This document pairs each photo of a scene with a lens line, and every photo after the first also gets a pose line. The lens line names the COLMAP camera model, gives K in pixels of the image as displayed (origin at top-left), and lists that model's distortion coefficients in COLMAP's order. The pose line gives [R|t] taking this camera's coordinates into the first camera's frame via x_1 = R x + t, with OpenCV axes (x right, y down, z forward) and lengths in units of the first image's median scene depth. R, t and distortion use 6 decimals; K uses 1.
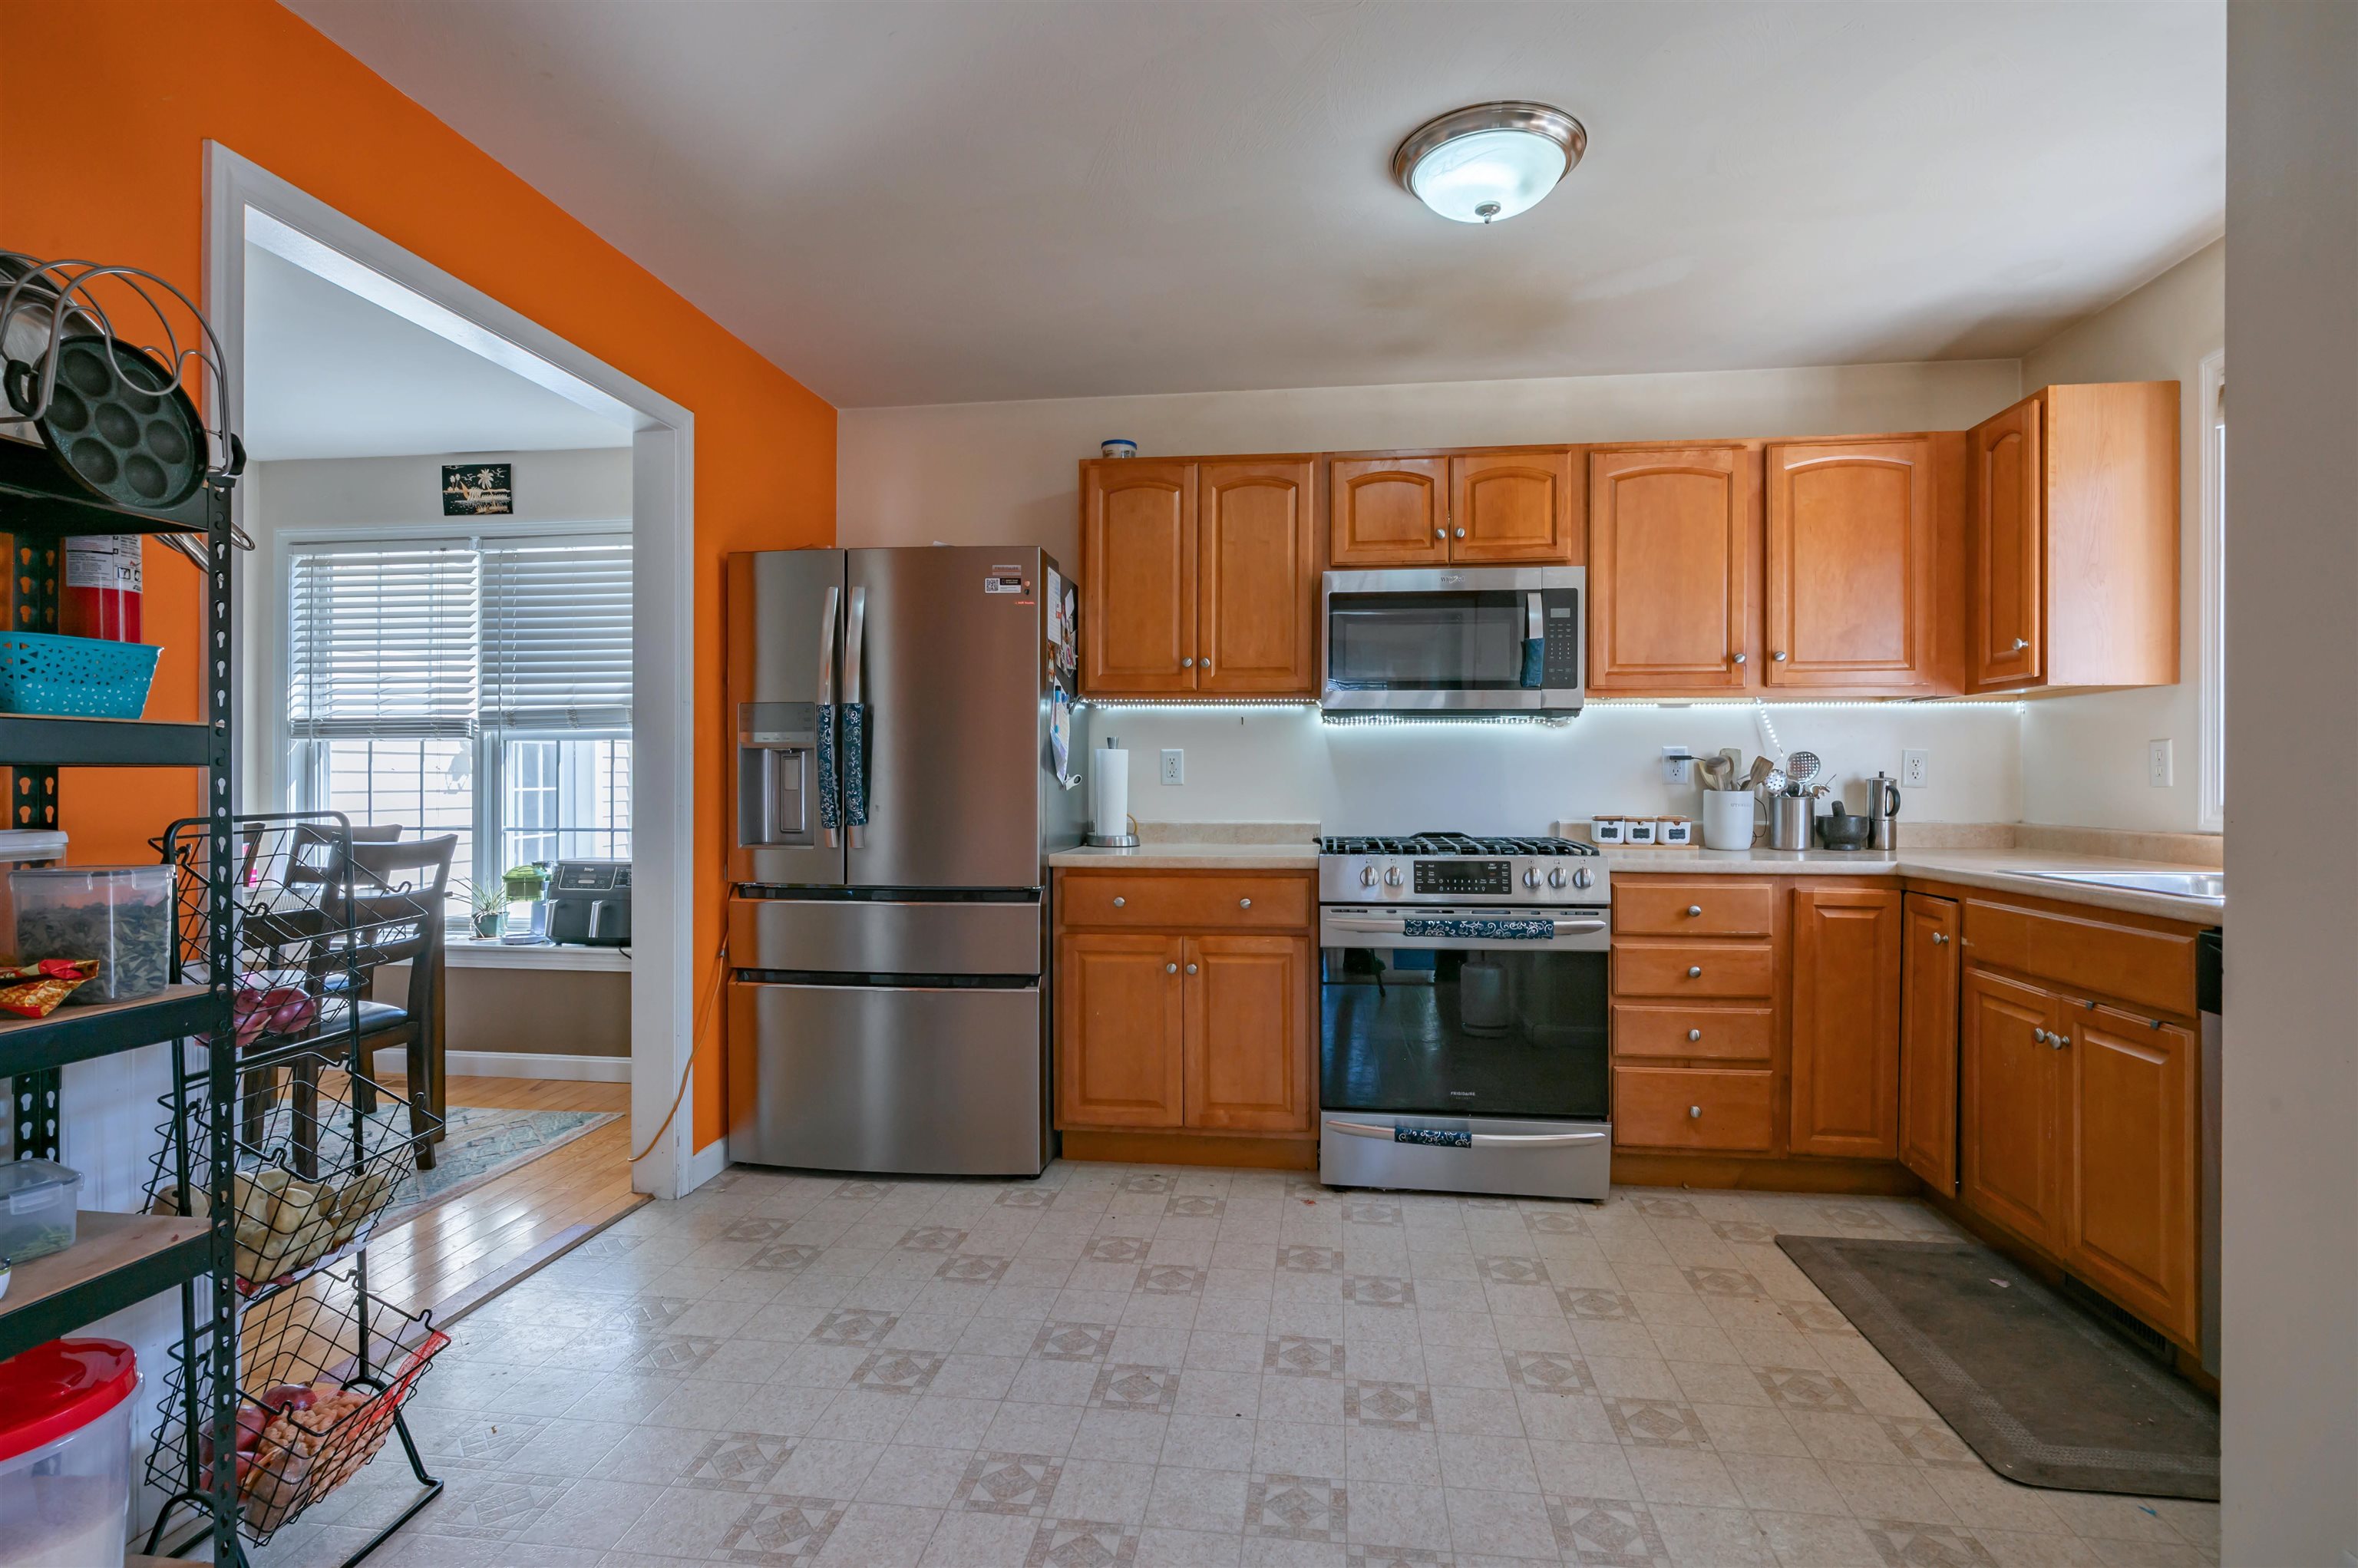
lens RADIAL K [[1150.3, 0, 1185.9], [0, 1150.3, 779.4], [0, 0, 1]] dist [-0.004574, 0.001862]
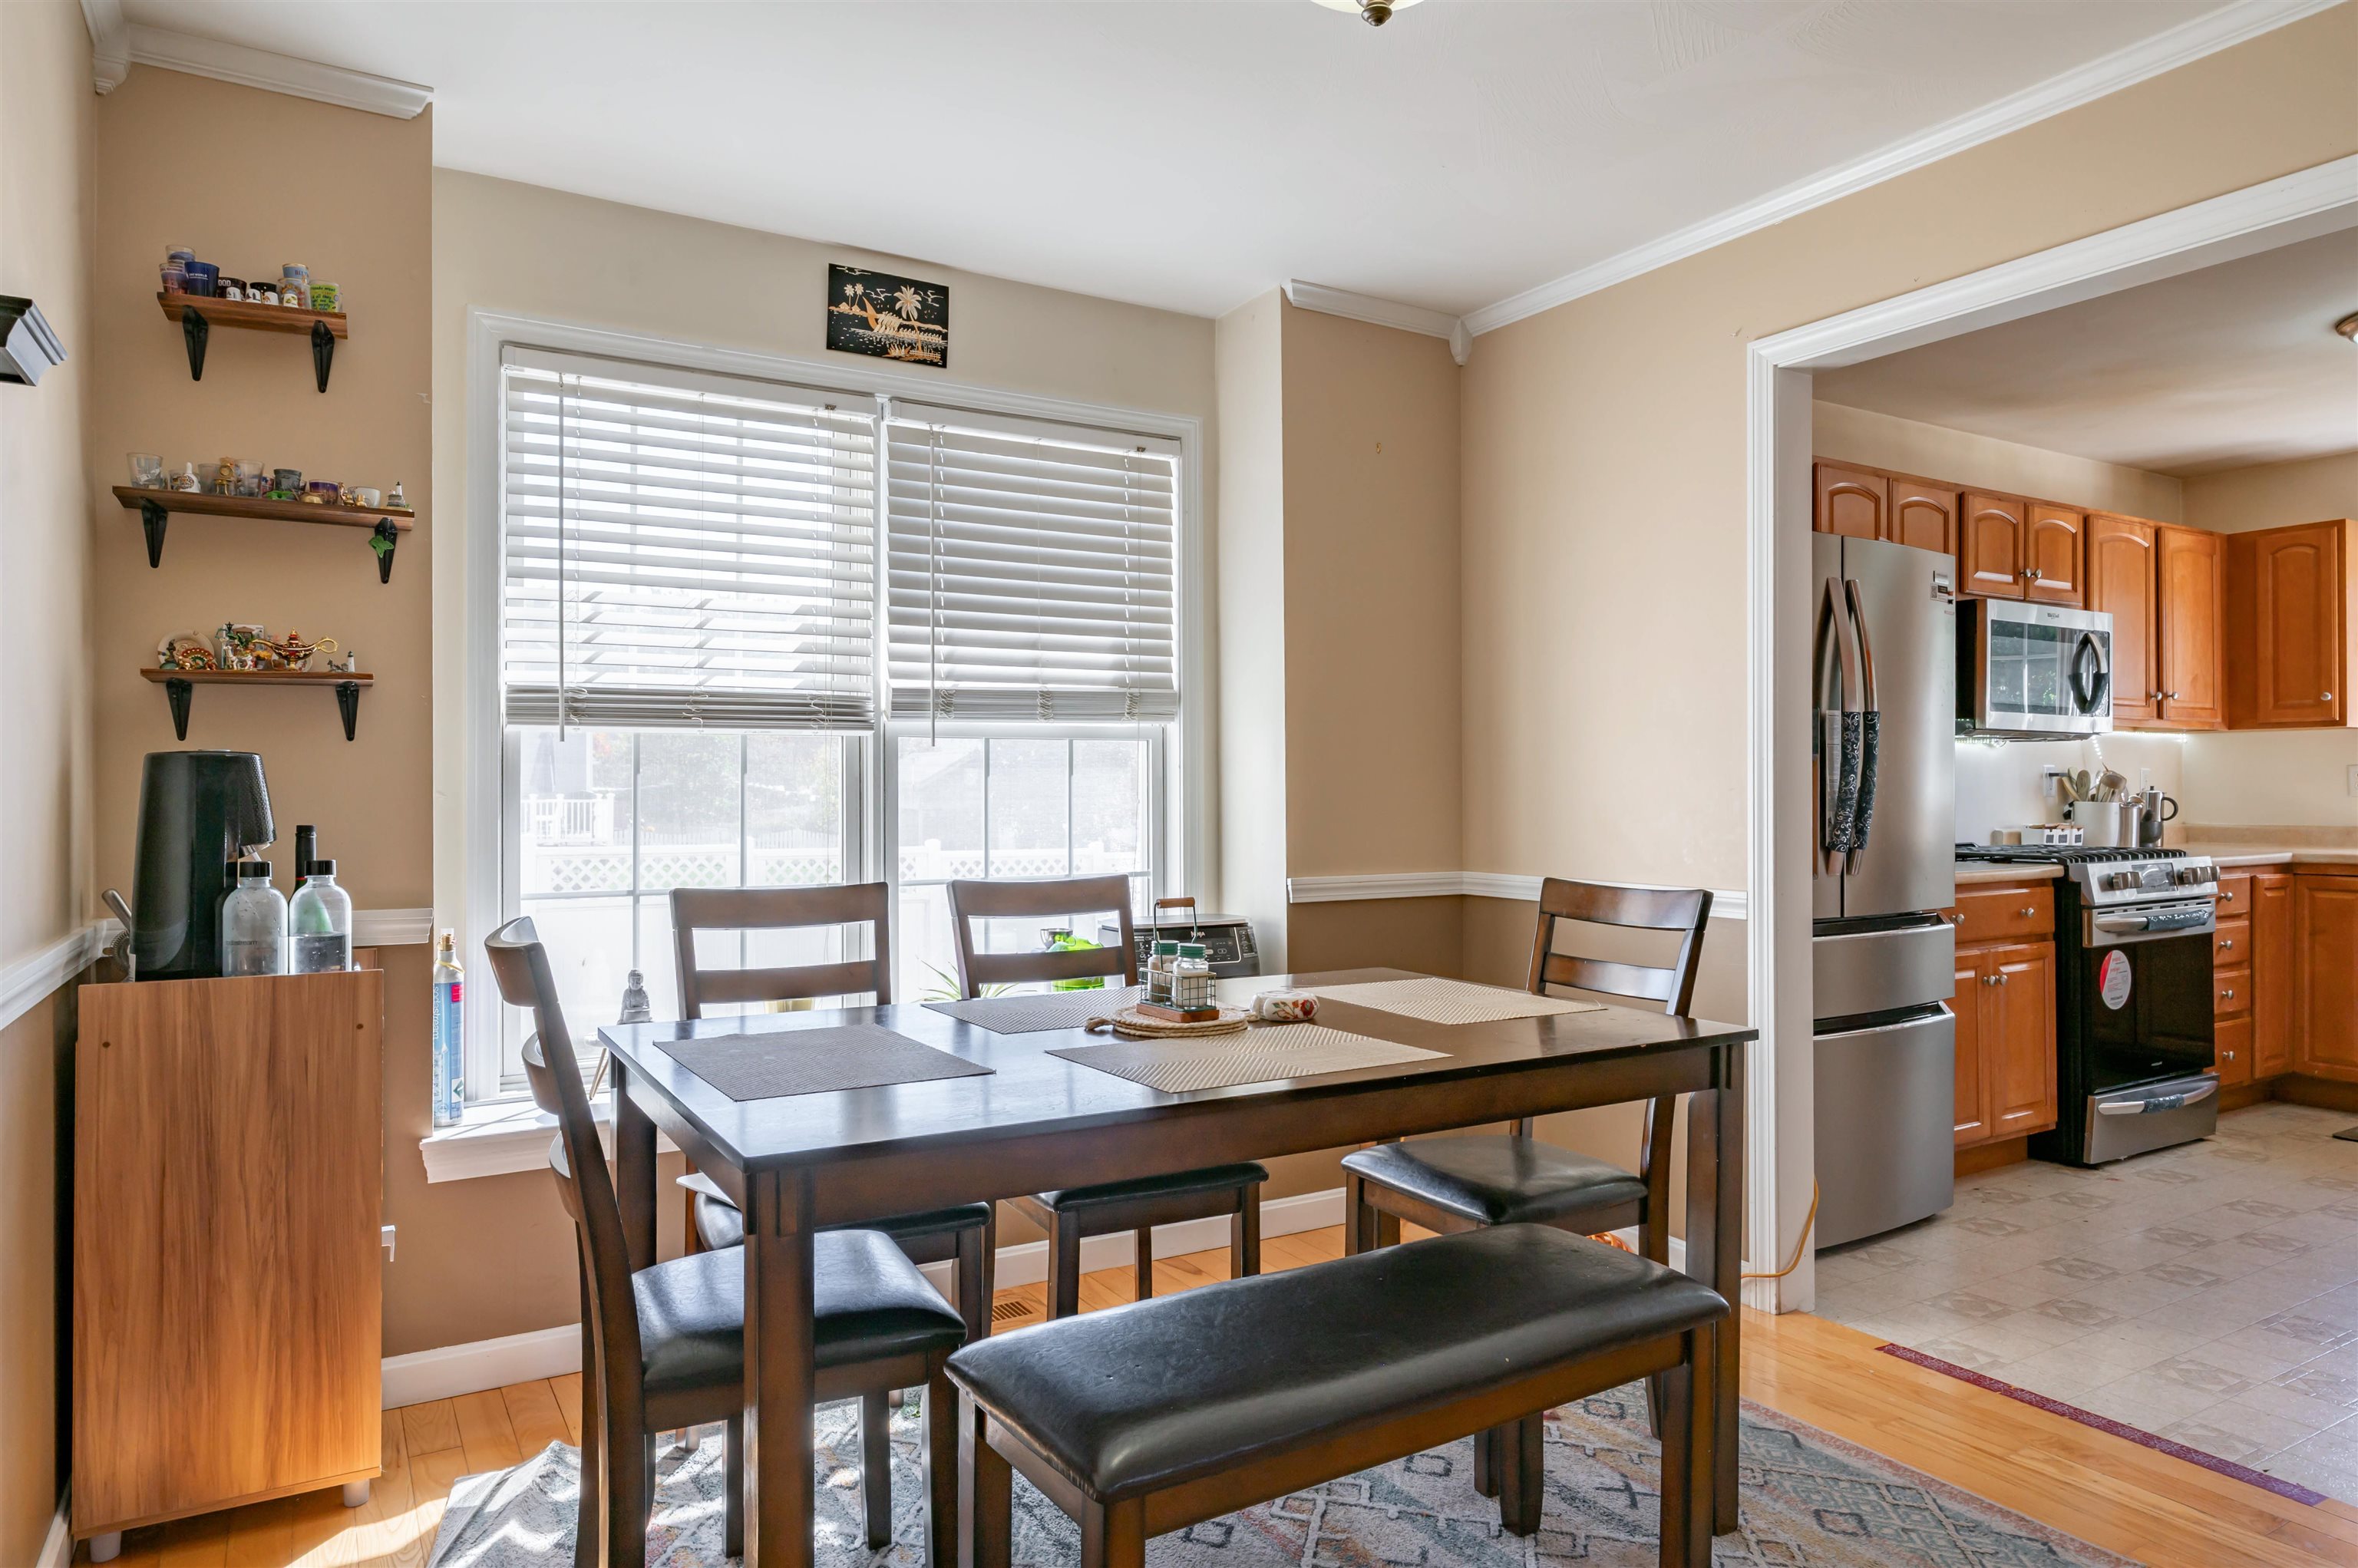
lens RADIAL K [[1450.1, 0, 1190.3], [0, 1450.1, 777.5], [0, 0, 1]] dist [0.016576, -0.001763]
pose [[0.774861, 0.001632, 0.632130, -1.219891], [0.002910, 0.999977, -0.006148, -0.009097], [-0.632125, 0.006603, 0.774838, 0.394789]]
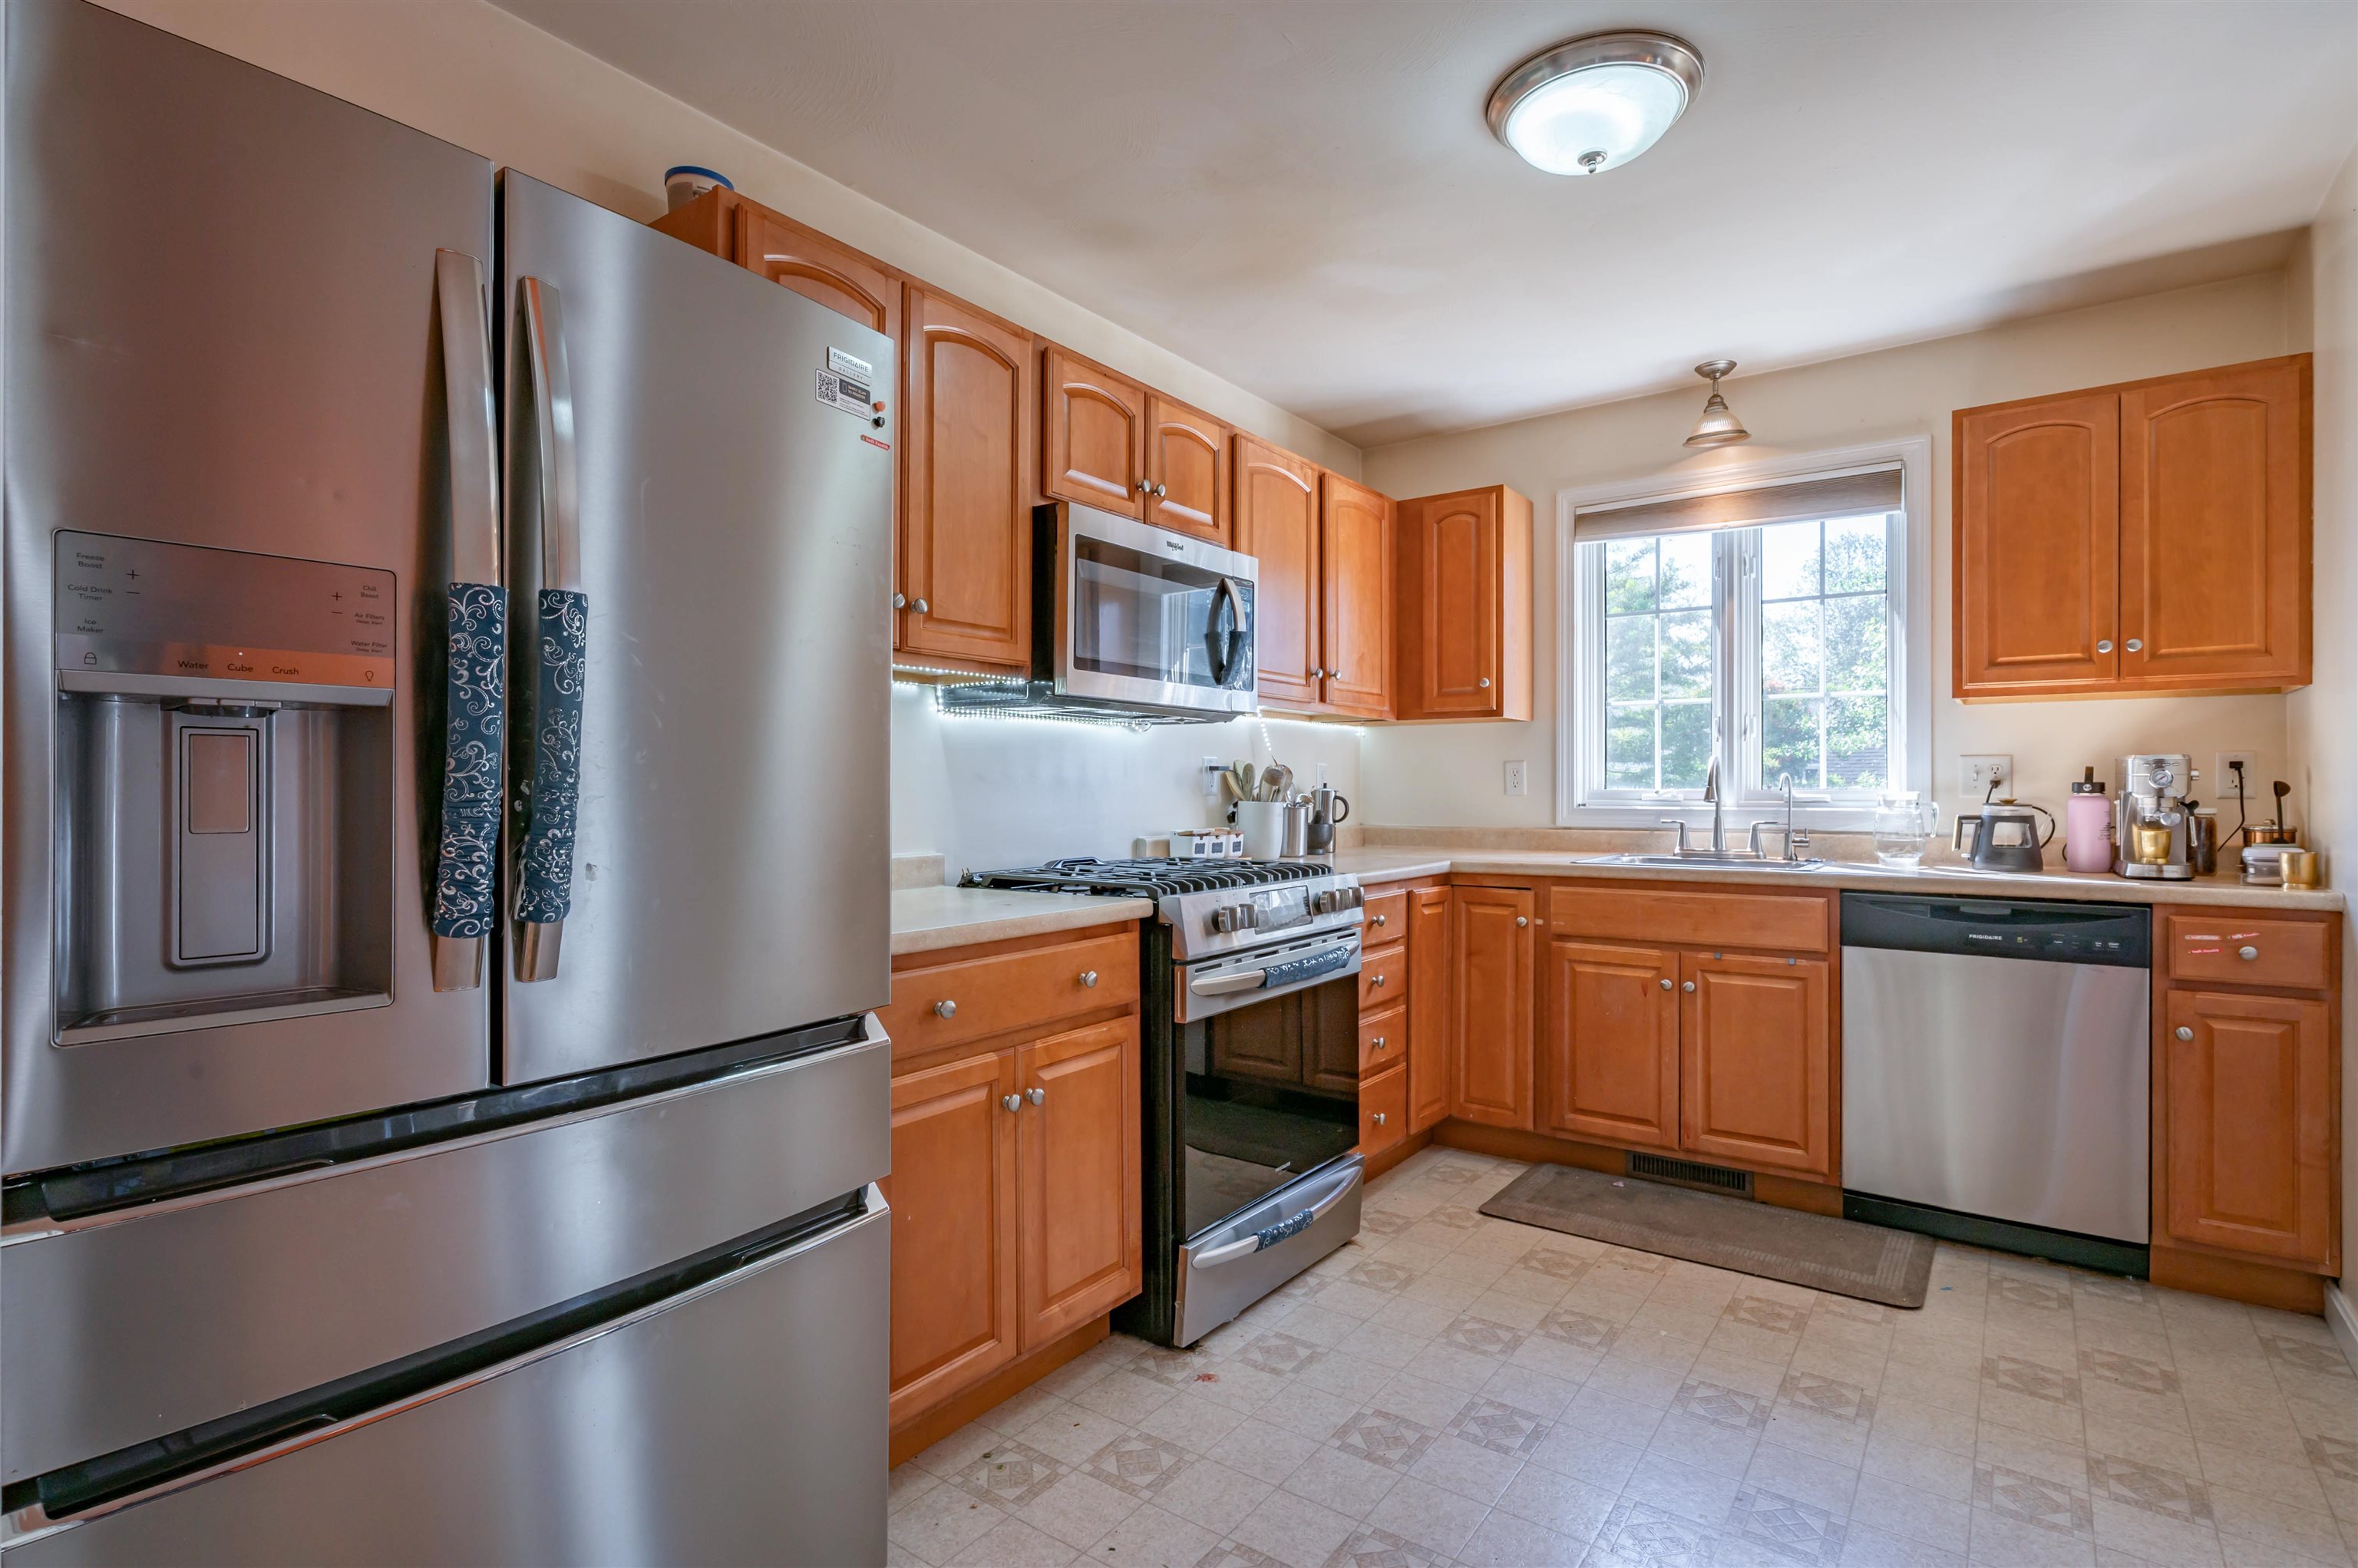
lens RADIAL K [[1150.3, 0, 1175.0], [0, 1150.3, 793.6], [0, 0, 1]] dist [-0.004574, 0.001862]
pose [[0.481875, -0.005179, 0.876225, -0.444654], [0.001132, 0.999985, 0.005288, -0.002802], [-0.876239, -0.001556, 0.481874, 0.558919]]
